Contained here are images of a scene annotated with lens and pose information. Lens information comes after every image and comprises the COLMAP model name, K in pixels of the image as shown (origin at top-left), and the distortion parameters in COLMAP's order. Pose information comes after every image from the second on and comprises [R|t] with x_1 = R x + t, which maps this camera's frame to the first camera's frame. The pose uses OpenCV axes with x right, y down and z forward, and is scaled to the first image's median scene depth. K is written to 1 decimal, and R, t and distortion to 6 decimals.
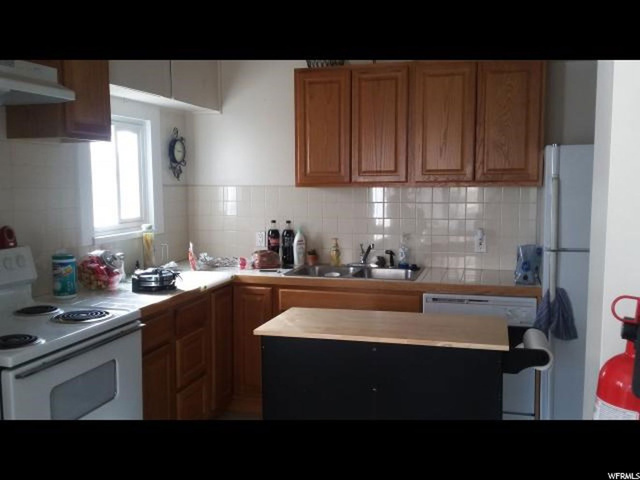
lens RADIAL K [[603.9, 0, 320.0], [0, 603.9, 240.0], [0, 0, 1]] dist [0.053143, -0.006211]
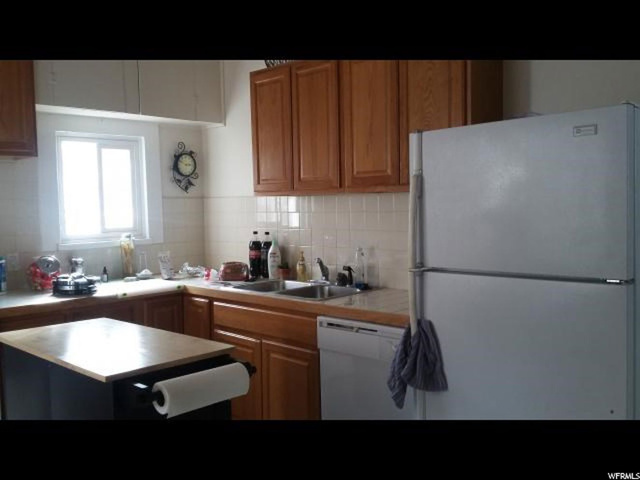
lens RADIAL K [[603.9, 0, 320.0], [0, 603.9, 240.0], [0, 0, 1]] dist [0.053143, -0.006211]
pose [[0.878467, 0.013823, -0.477603, 0.514515], [-0.028879, 0.999290, -0.024195, 0.001329], [0.476929, 0.035047, 0.878243, 0.222813]]
